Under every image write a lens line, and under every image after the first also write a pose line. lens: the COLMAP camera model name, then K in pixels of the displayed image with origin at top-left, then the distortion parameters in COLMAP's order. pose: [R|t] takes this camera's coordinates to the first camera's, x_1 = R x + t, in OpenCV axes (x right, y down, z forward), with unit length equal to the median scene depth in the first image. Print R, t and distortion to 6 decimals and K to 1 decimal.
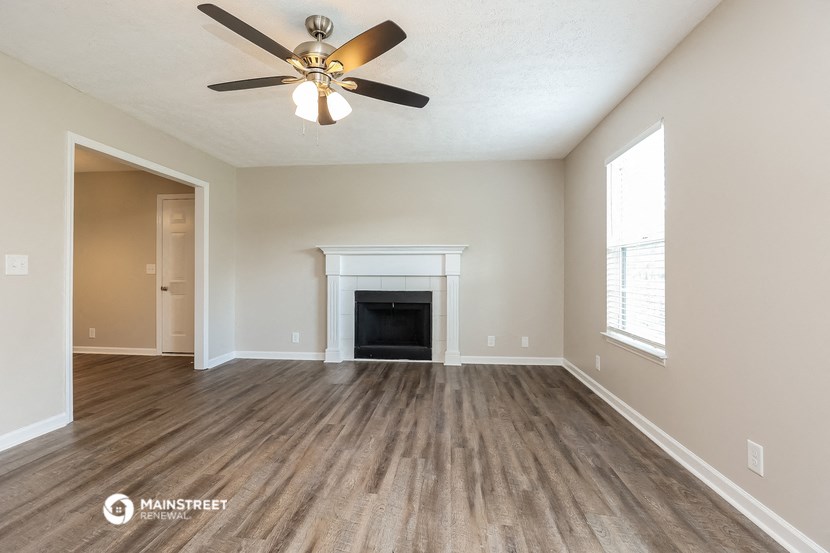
lens RADIAL K [[386.1, 0, 415.0], [0, 386.1, 276.5], [0, 0, 1]] dist [-0.013920, 0.000769]
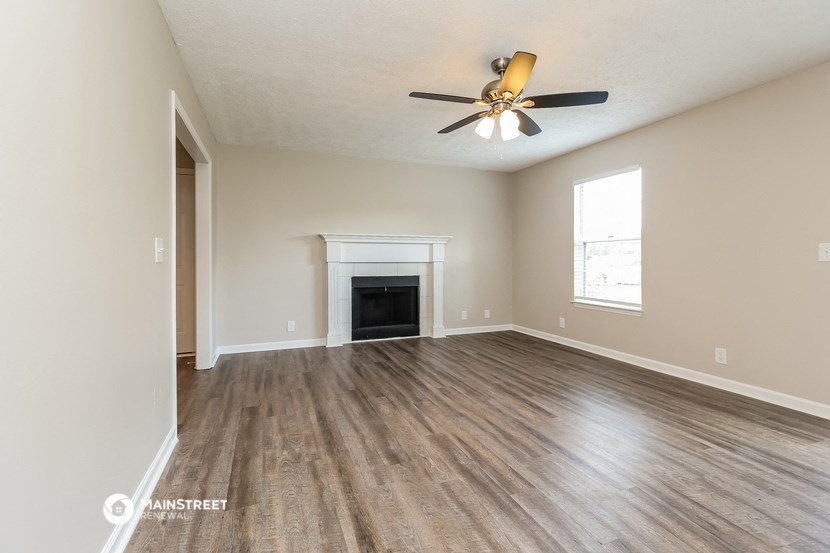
lens RADIAL K [[374.1, 0, 416.3], [0, 374.1, 270.5], [0, 0, 1]] dist [0.002520, 0.000160]
pose [[0.887584, -0.013394, 0.460451, -0.522217], [0.004675, 0.999788, 0.020072, 0.000248], [-0.460622, -0.015663, 0.887458, 0.014692]]
